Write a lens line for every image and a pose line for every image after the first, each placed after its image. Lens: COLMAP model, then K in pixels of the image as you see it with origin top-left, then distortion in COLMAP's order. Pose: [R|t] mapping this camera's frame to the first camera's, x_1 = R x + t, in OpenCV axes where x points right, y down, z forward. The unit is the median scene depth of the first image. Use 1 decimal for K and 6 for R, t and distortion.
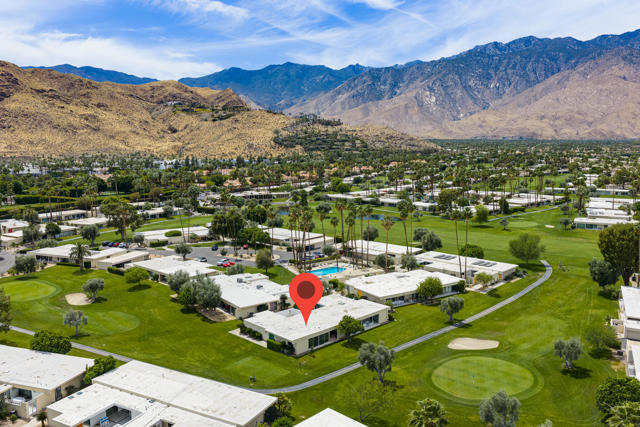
lens RADIAL K [[527.2, 0, 320.0], [0, 527.2, 213.5], [0, 0, 1]] dist [0.034085, -0.058767]
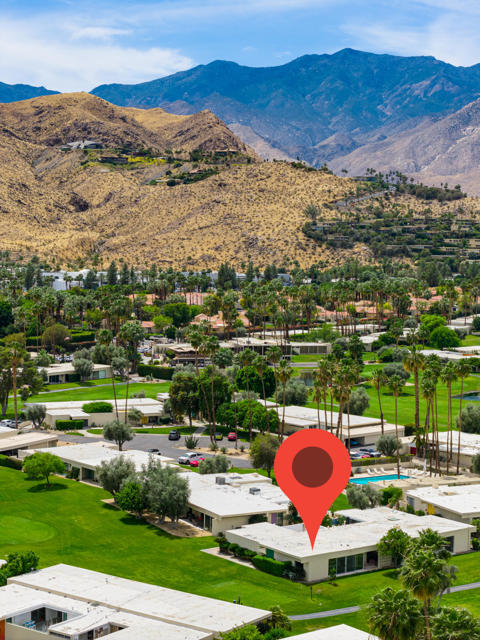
lens RADIAL K [[1283.2, 0, 240.0], [0, 1283.2, 320.0], [0, 0, 1]] dist [-0.225532, 0.146211]
pose [[0.990164, 0.028272, -0.137028, 0.032053], [-0.037503, 0.997163, -0.065261, 0.026661], [0.134794, 0.069758, 0.988415, -0.226263]]
